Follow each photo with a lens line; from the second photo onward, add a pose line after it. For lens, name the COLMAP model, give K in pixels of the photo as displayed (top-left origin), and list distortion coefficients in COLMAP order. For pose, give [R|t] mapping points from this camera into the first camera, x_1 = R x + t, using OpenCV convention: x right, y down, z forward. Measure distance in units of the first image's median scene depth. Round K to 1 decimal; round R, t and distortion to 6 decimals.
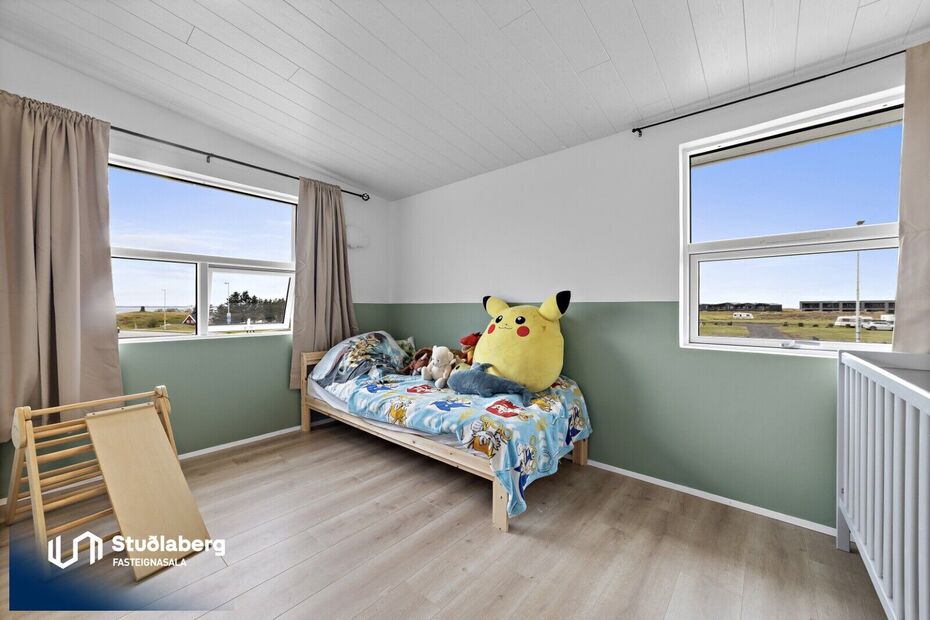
lens RADIAL K [[360.0, 0, 465.0], [0, 360.0, 310.0], [0, 0, 1]] dist [-0.001608, 0.000128]
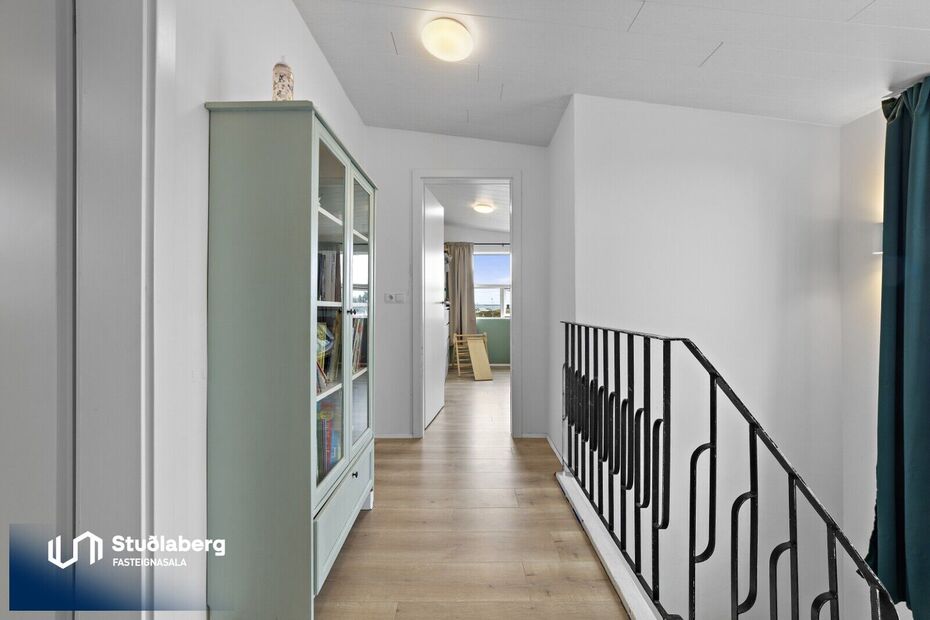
lens RADIAL K [[360.0, 0, 465.0], [0, 360.0, 310.0], [0, 0, 1]] dist [-0.001608, 0.000128]
pose [[0.679799, 0.003417, -0.733390, 1.150778], [-0.004173, 0.999991, 0.000791, 0.021150], [0.733386, 0.002523, 0.679807, -1.074657]]
